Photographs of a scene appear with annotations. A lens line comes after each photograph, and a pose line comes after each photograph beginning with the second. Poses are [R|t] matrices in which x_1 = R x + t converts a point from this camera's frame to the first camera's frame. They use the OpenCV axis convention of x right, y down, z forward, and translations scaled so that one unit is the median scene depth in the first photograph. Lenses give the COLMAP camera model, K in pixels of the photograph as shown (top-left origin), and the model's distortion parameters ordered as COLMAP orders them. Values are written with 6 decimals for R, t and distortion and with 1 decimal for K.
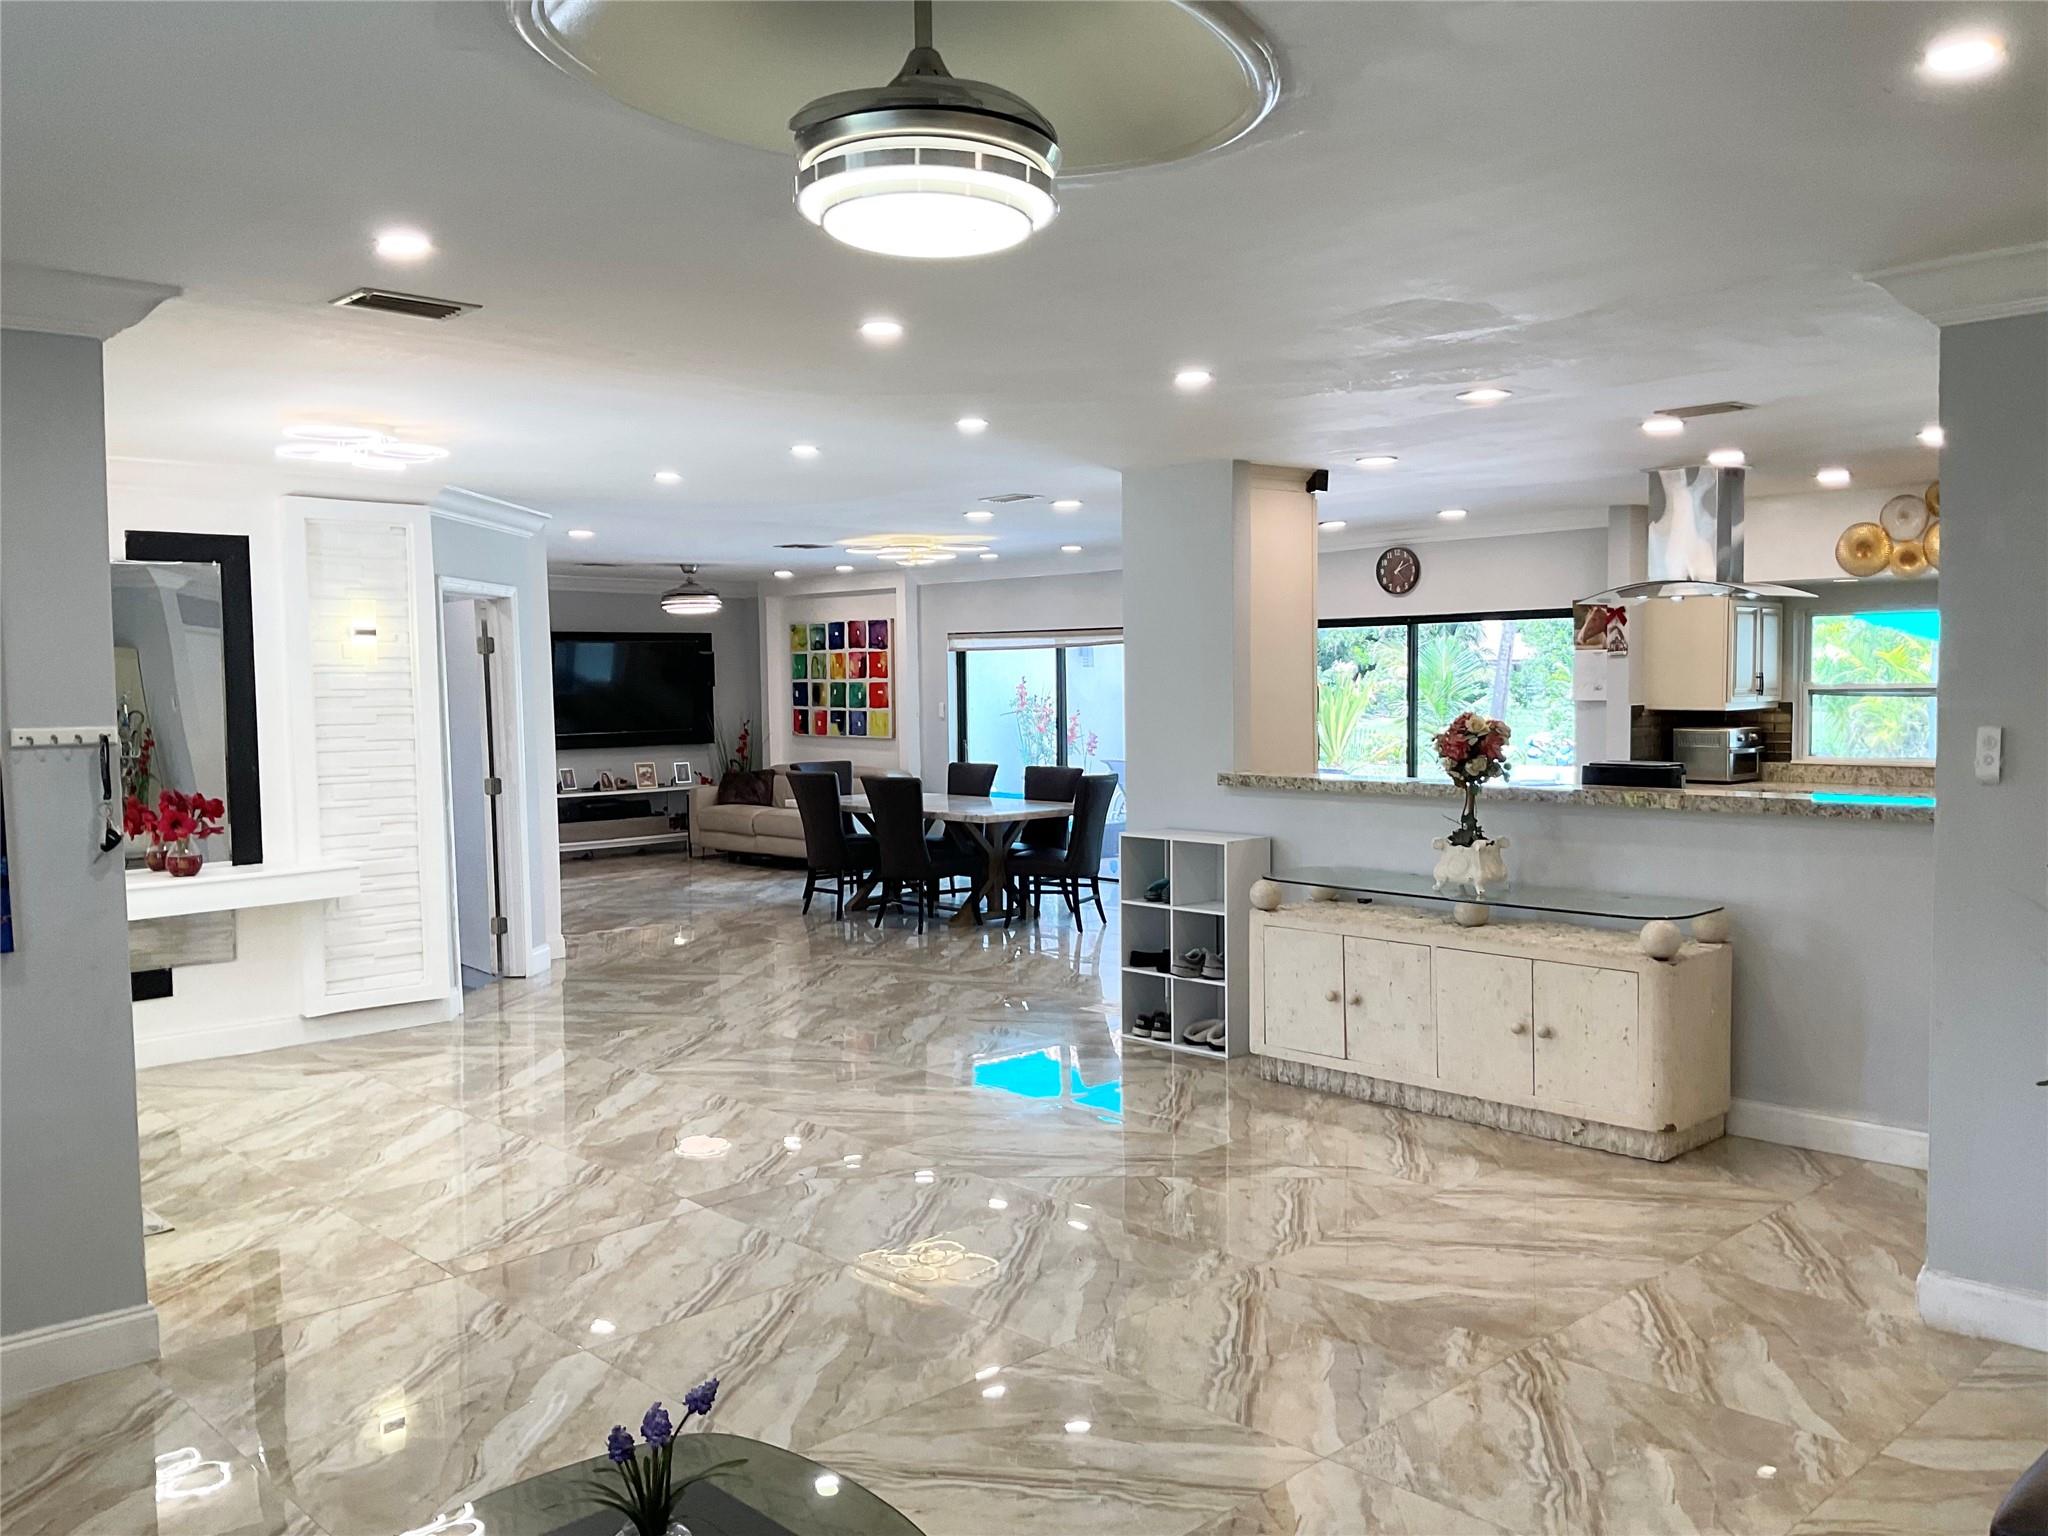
lens RADIAL K [[1678.6, 0, 1029.7], [0, 1678.6, 773.2], [0, 0, 1]] dist [0.118388, -0.247879]
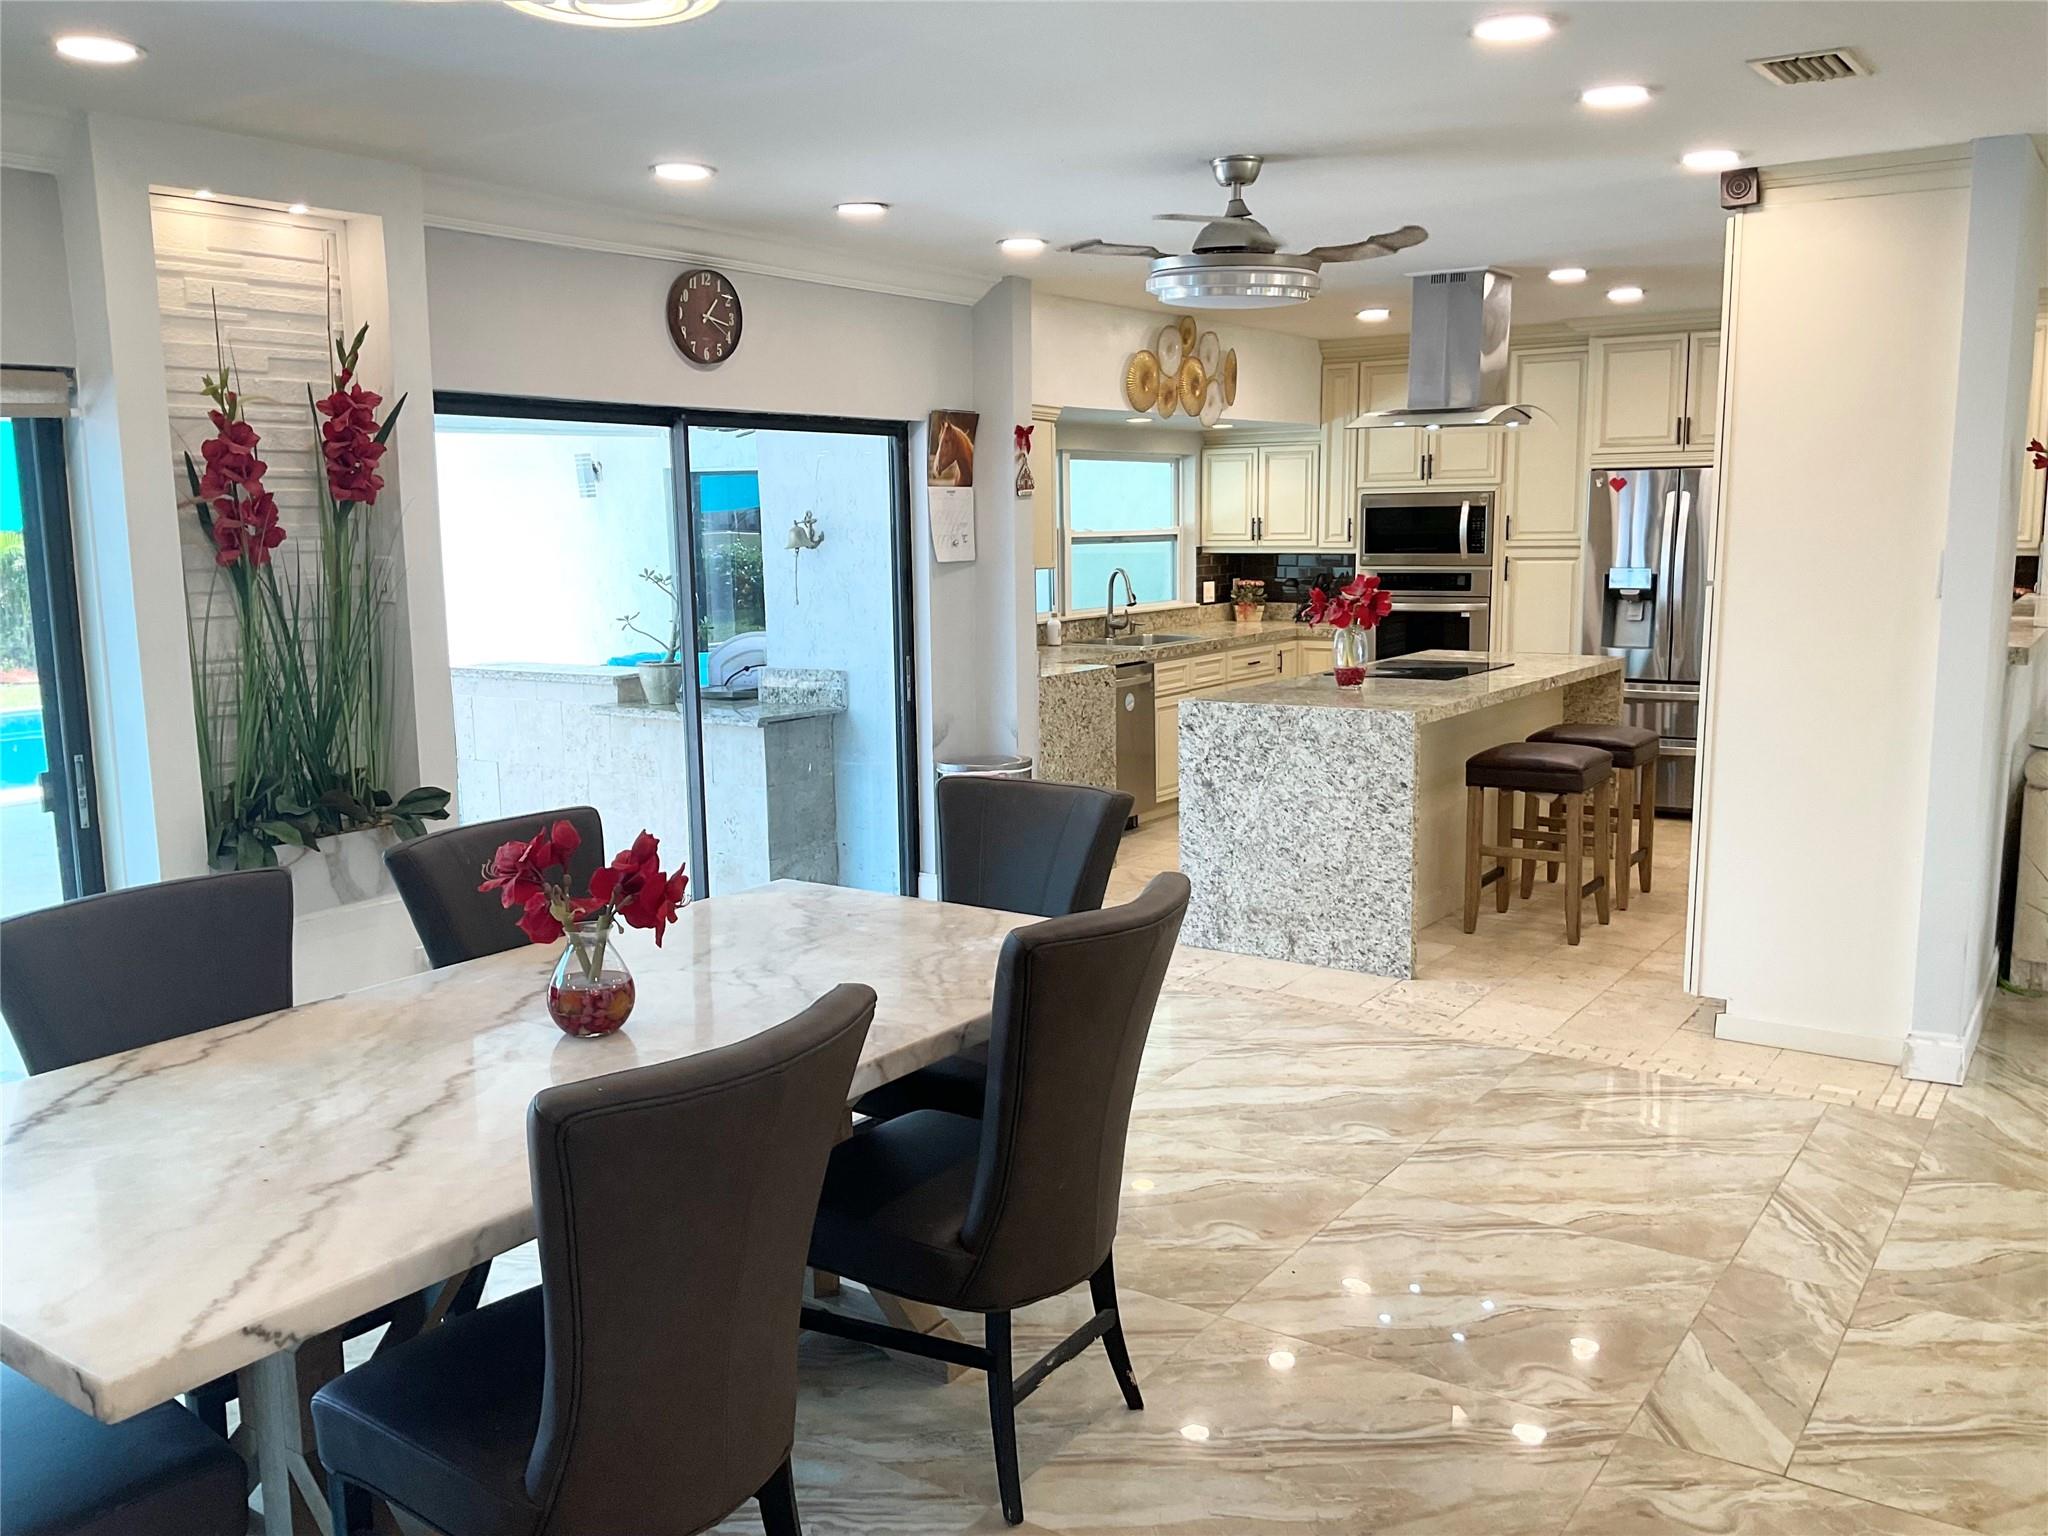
lens RADIAL K [[1678.6, 0, 1029.7], [0, 1678.6, 773.2], [0, 0, 1]] dist [0.118388, -0.247879]
pose [[-0.203919, -0.135901, 0.969509, -0.233462], [0.070554, 0.985703, 0.153011, -0.040930], [-0.976442, 0.099605, -0.191416, 0.750660]]
